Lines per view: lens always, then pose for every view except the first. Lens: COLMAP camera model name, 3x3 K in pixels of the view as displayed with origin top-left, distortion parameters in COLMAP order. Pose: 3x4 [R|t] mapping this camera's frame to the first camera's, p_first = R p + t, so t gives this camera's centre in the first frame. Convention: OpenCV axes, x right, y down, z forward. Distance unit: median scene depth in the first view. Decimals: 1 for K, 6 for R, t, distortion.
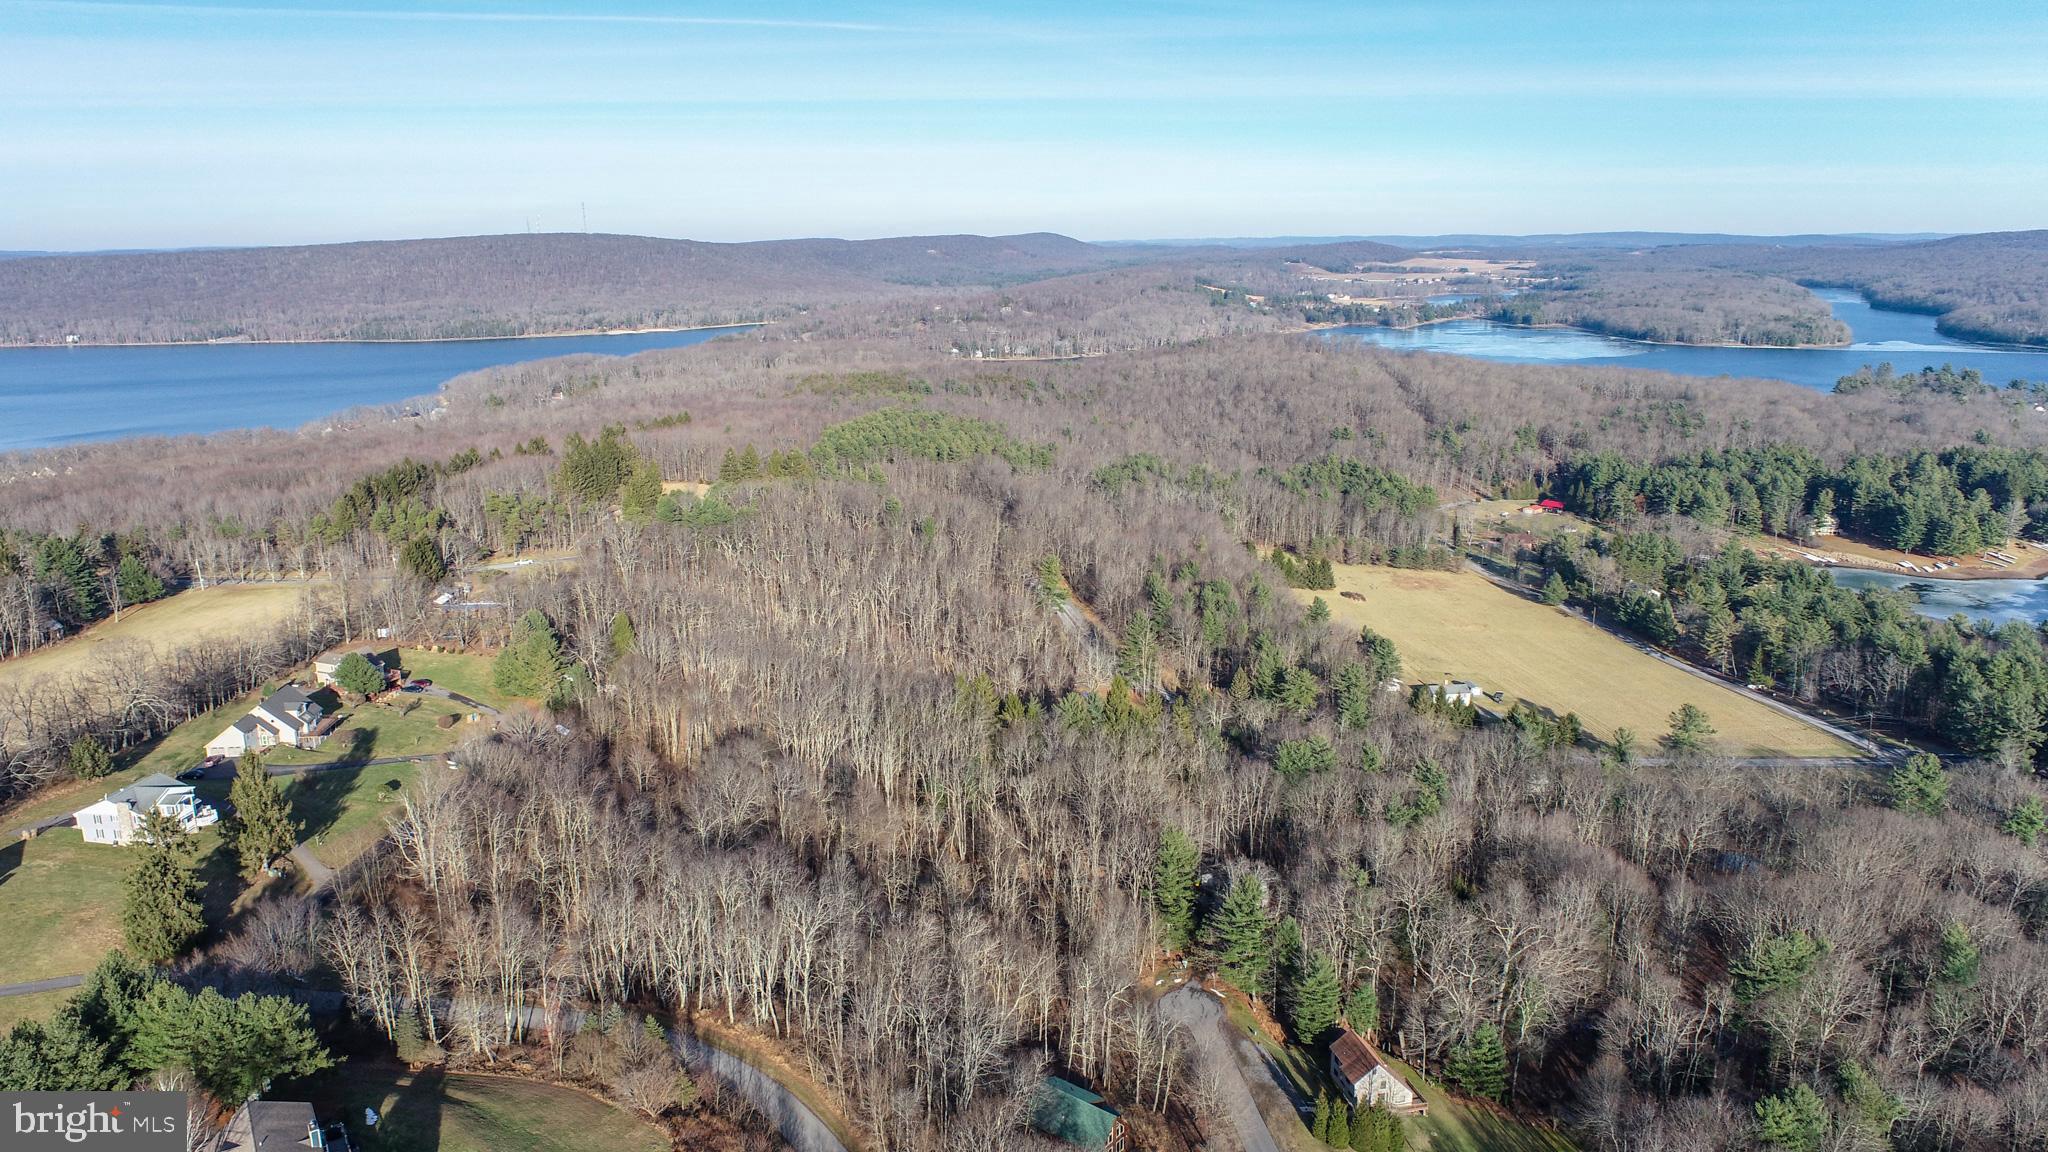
lens RADIAL K [[1384.4, 0, 1022.4], [0, 1384.4, 567.5], [0, 0, 1]] dist [-0.015810, 0.006153]
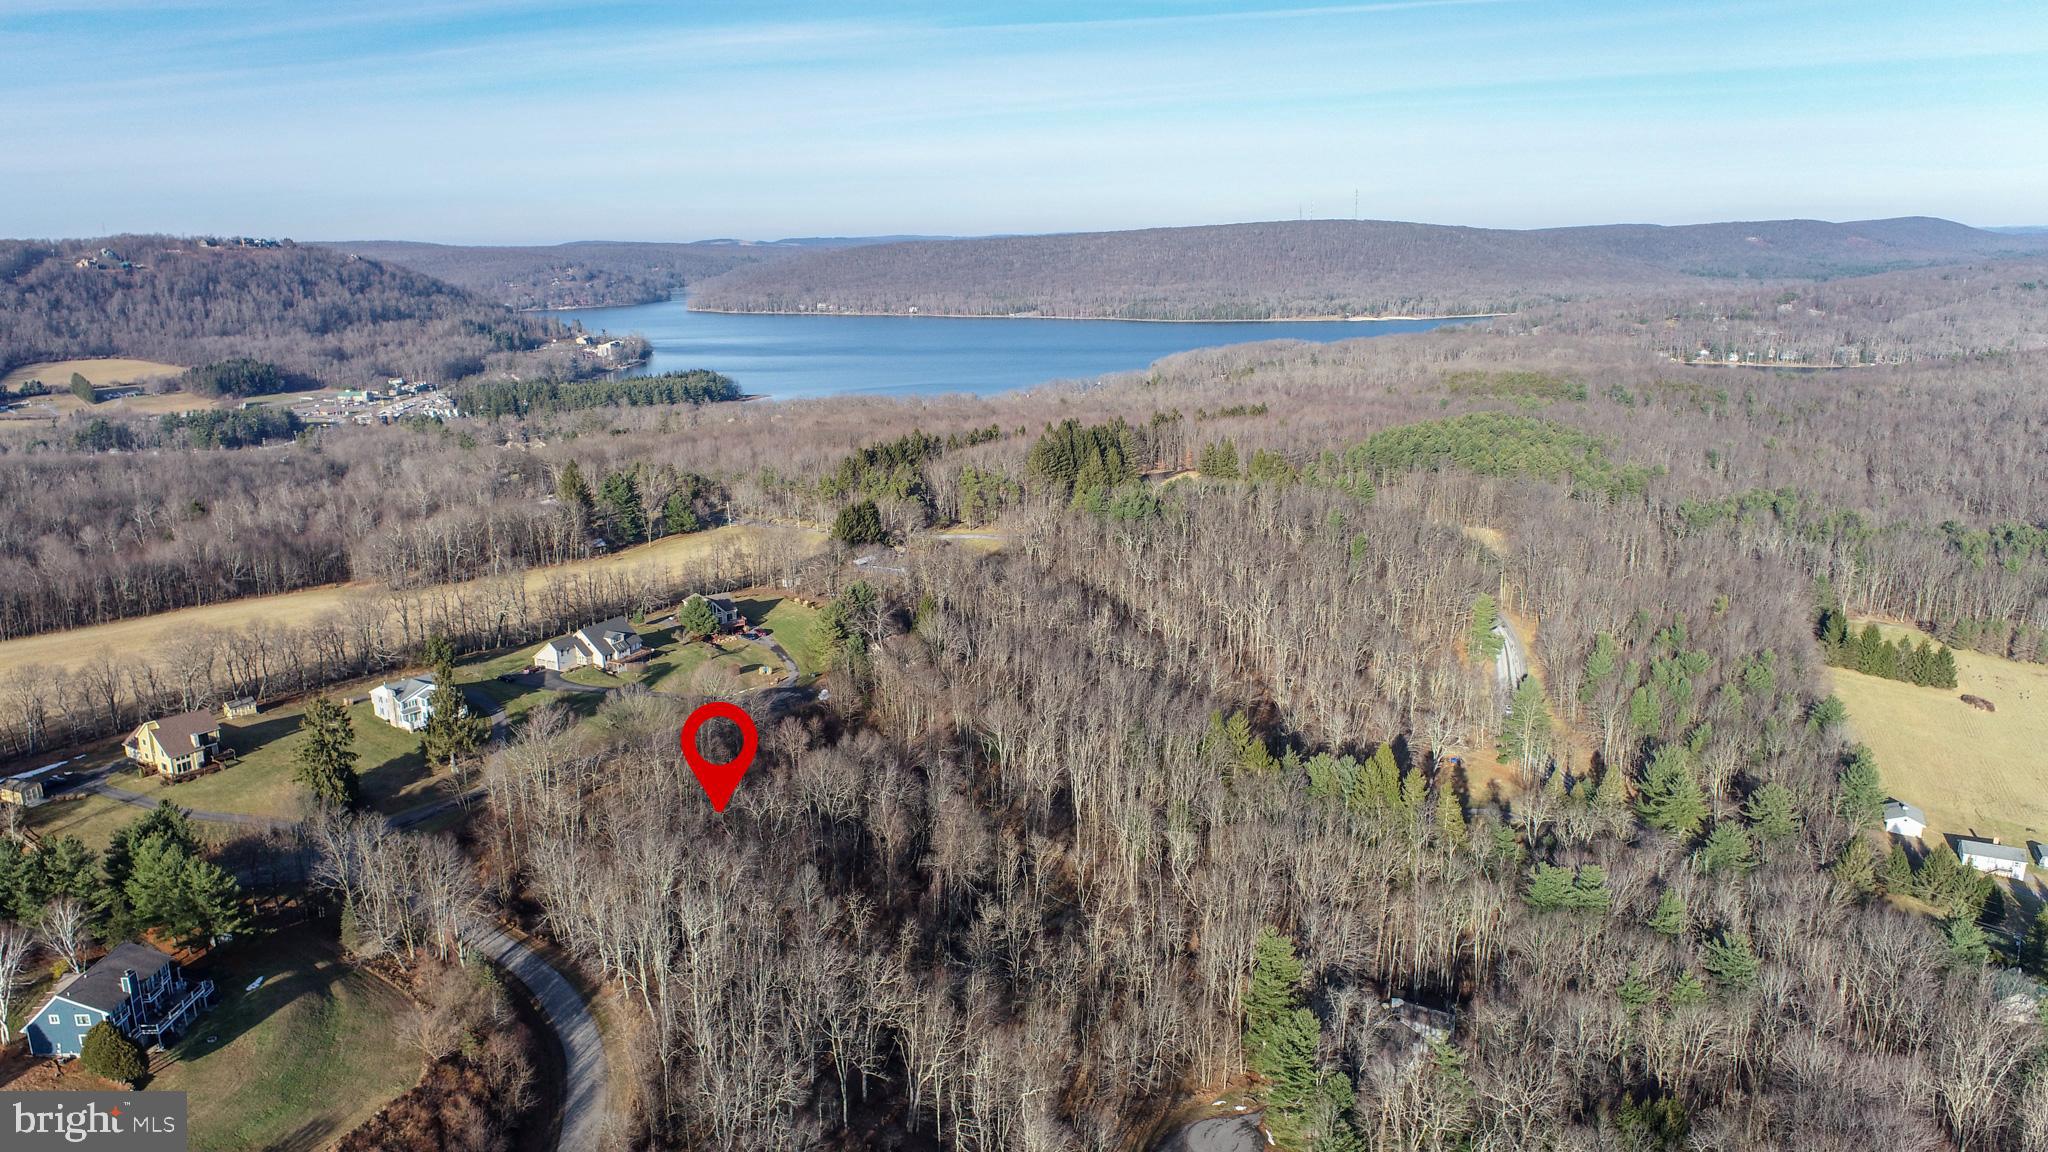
lens RADIAL K [[1384.4, 0, 1022.4], [0, 1384.4, 567.5], [0, 0, 1]] dist [-0.015810, 0.006153]
pose [[0.846692, 0.122955, -0.517683, 0.126817], [-0.117977, 0.992099, 0.042676, -0.016314], [0.518840, 0.024941, 0.854508, 0.062938]]
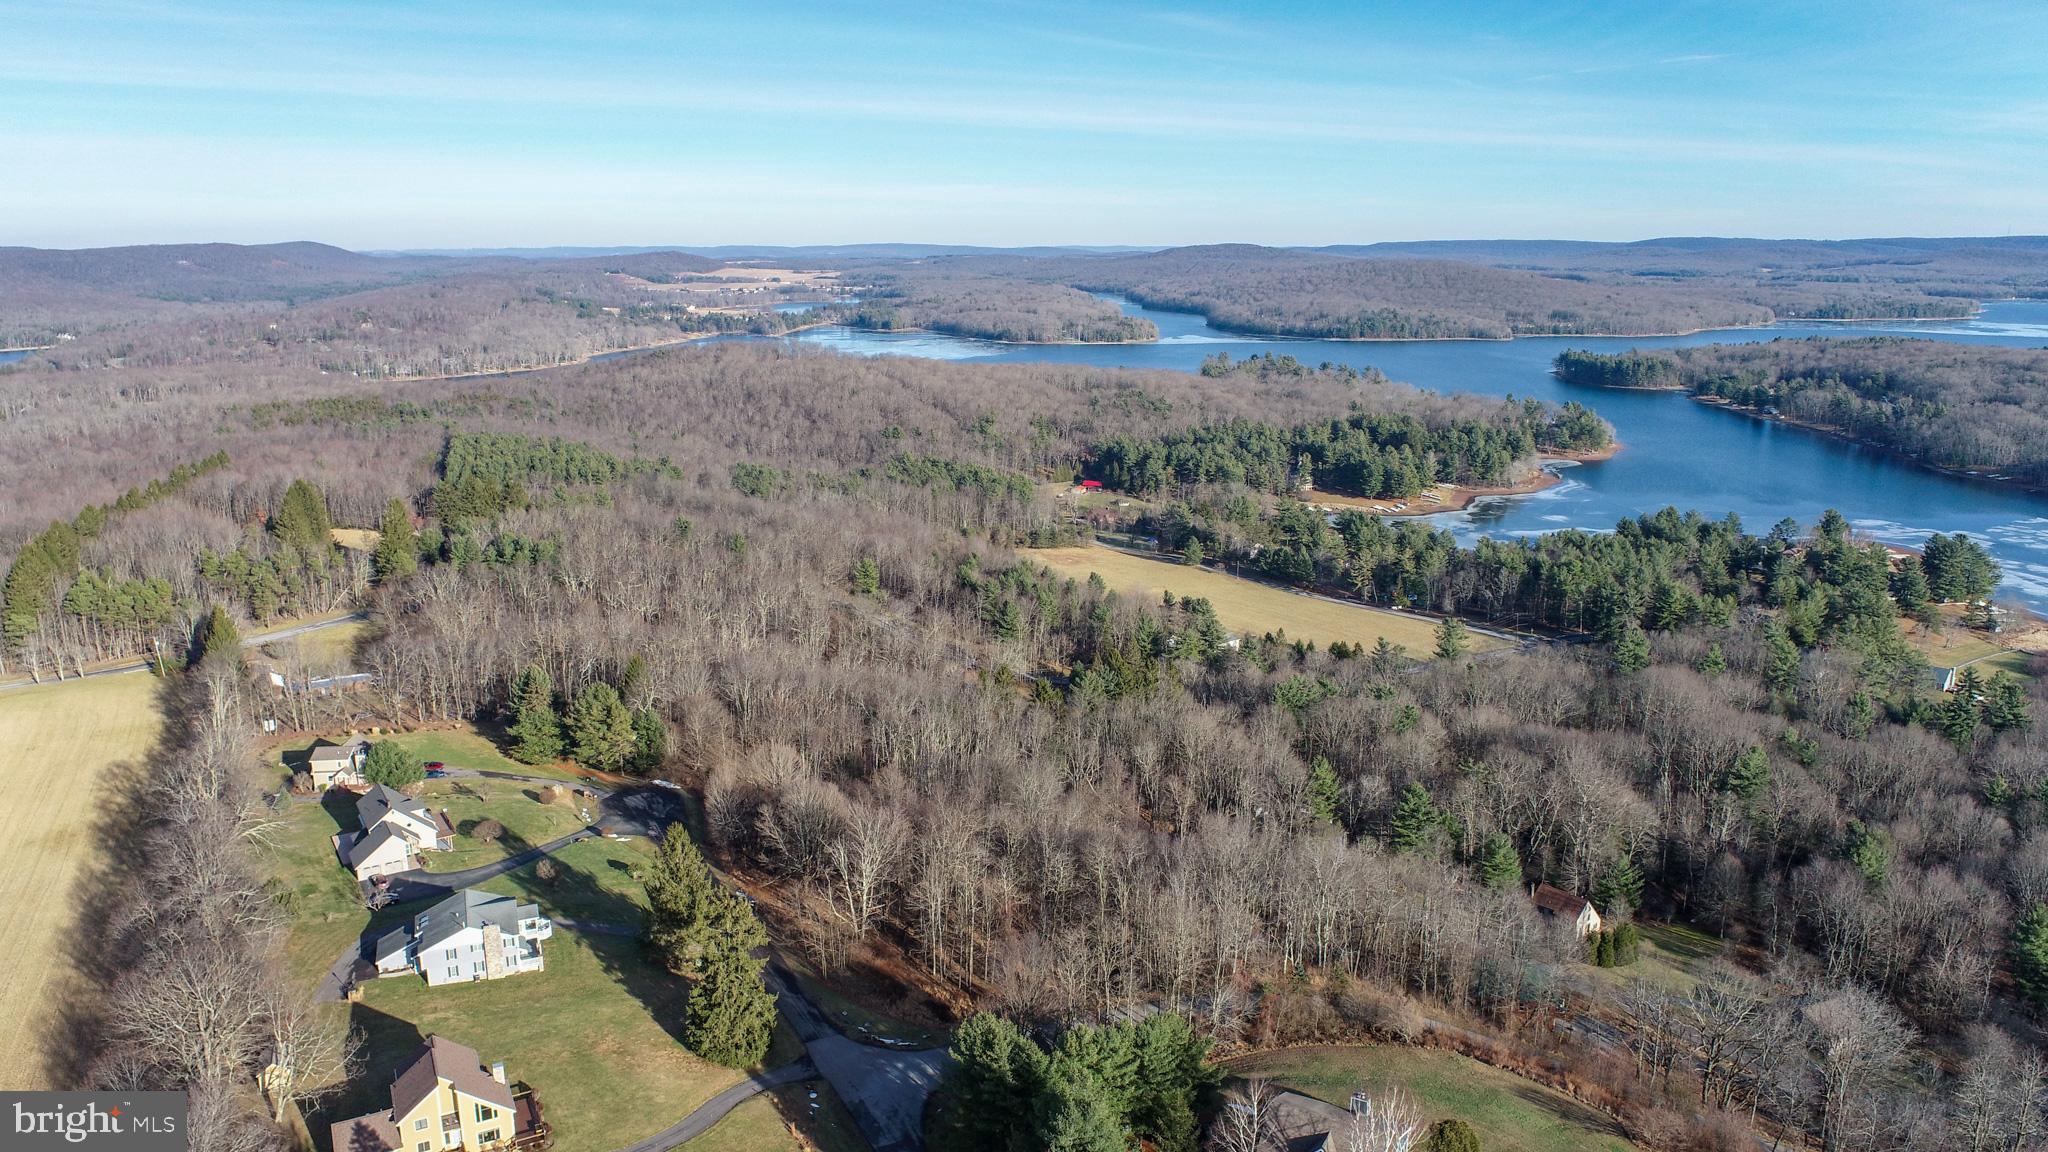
lens RADIAL K [[1384.4, 0, 1022.4], [0, 1384.4, 567.5], [0, 0, 1]] dist [-0.015810, 0.006153]
pose [[0.874526, -0.103254, 0.473860, -0.204901], [0.106772, 0.994091, 0.019562, -0.005949], [-0.473080, 0.033487, 0.880383, 0.034727]]
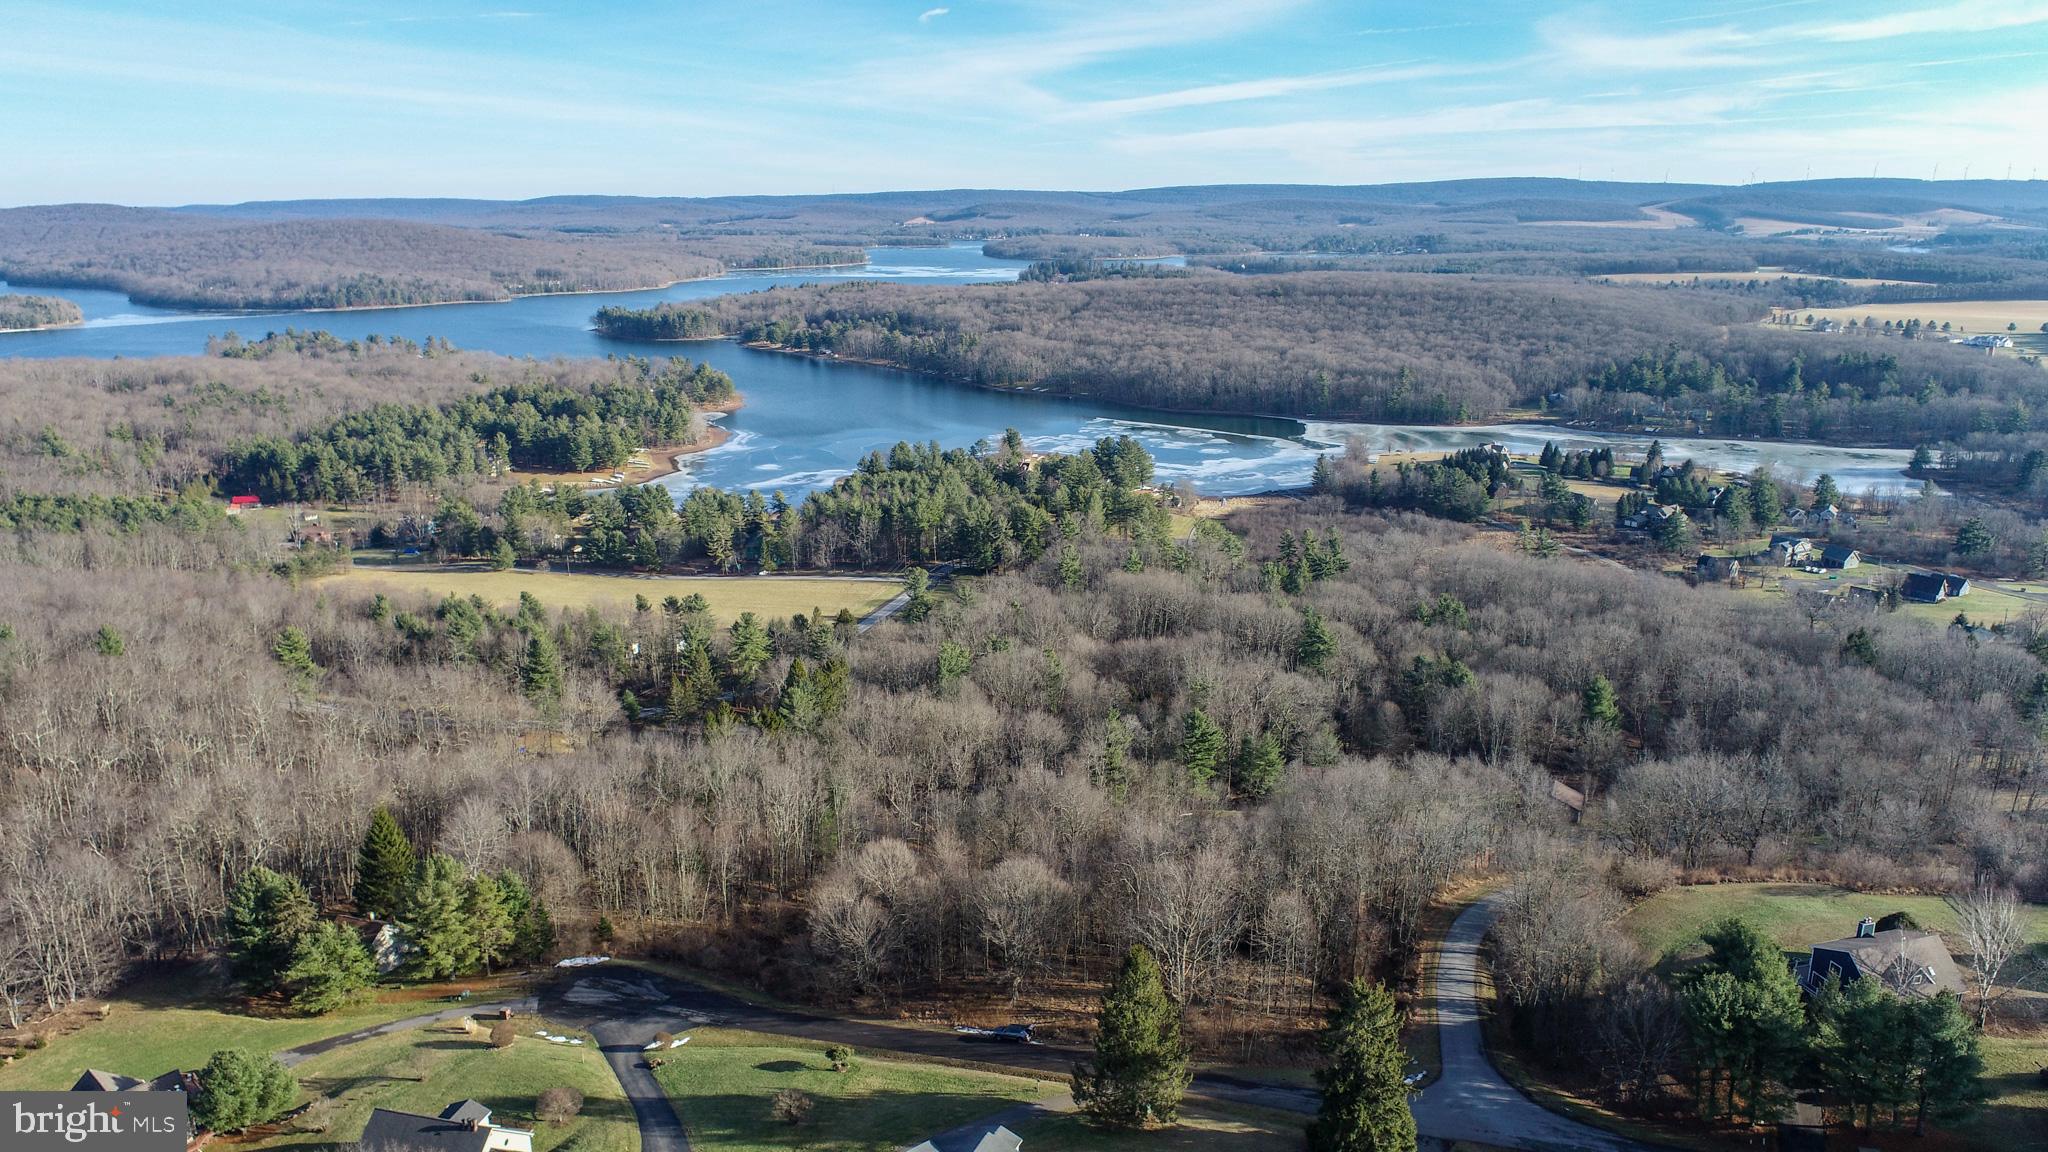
lens RADIAL K [[1384.4, 0, 1022.4], [0, 1384.4, 567.5], [0, 0, 1]] dist [-0.015810, 0.006153]
pose [[0.301610, -0.236328, 0.923678, -0.310596], [0.219950, 0.959908, 0.173777, -0.047319], [-0.927714, 0.150750, 0.341499, 0.212760]]
